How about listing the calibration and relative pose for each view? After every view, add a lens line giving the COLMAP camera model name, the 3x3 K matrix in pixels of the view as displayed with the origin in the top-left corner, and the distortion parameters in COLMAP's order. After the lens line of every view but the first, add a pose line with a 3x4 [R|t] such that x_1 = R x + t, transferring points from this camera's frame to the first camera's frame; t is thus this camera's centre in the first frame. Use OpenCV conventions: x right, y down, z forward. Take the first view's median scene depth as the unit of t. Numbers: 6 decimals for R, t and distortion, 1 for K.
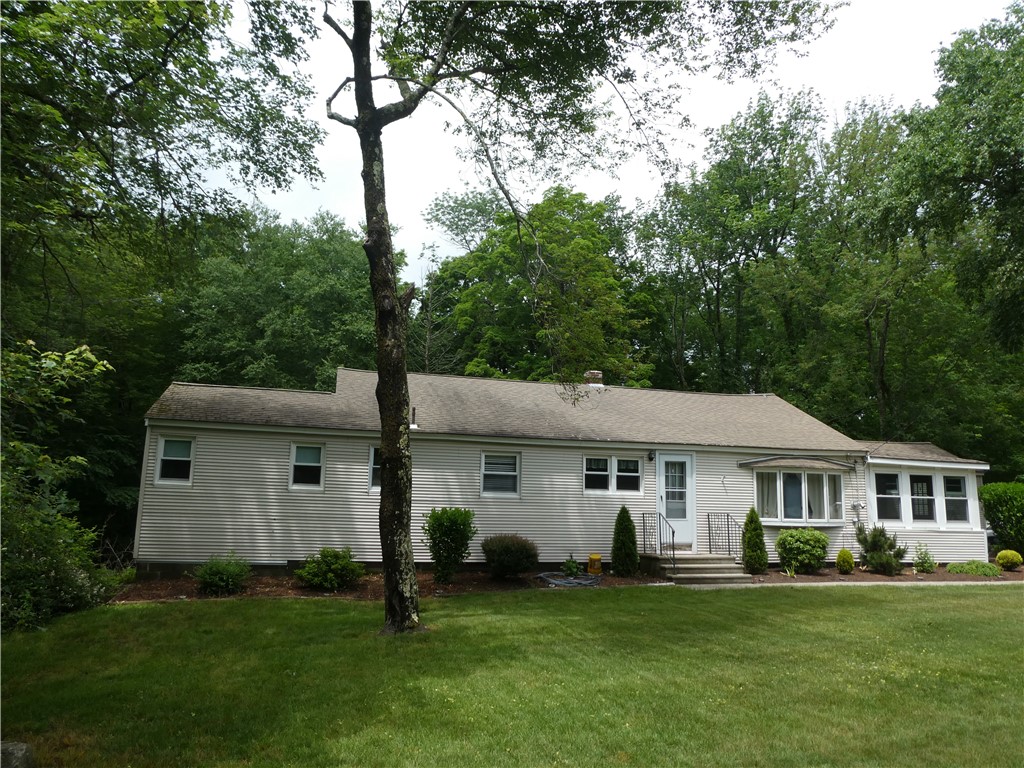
lens RADIAL K [[740.4, 0, 515.3], [0, 740.4, 383.0], [0, 0, 1]] dist [-0.003348, -0.012765]
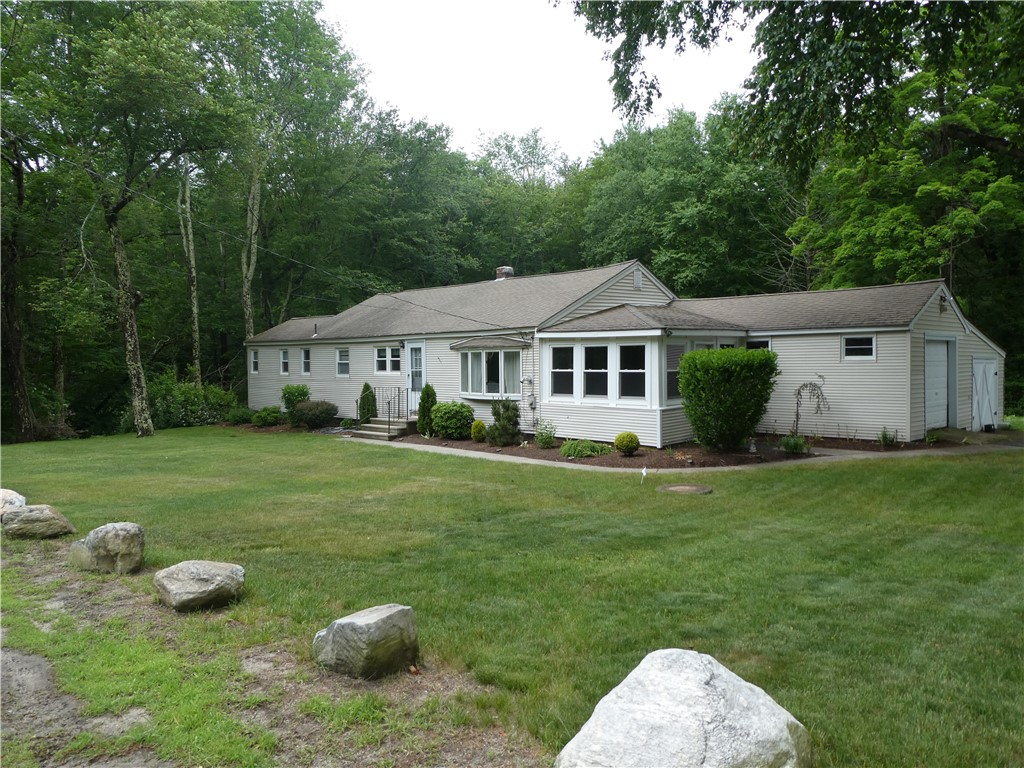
lens RADIAL K [[740.4, 0, 515.3], [0, 740.4, 383.0], [0, 0, 1]] dist [-0.003348, -0.012765]
pose [[0.503289, -0.014332, -0.863999, 1.367349], [0.125261, 0.990512, 0.056536, 0.113756], [0.854991, -0.136680, 0.500309, 0.493691]]
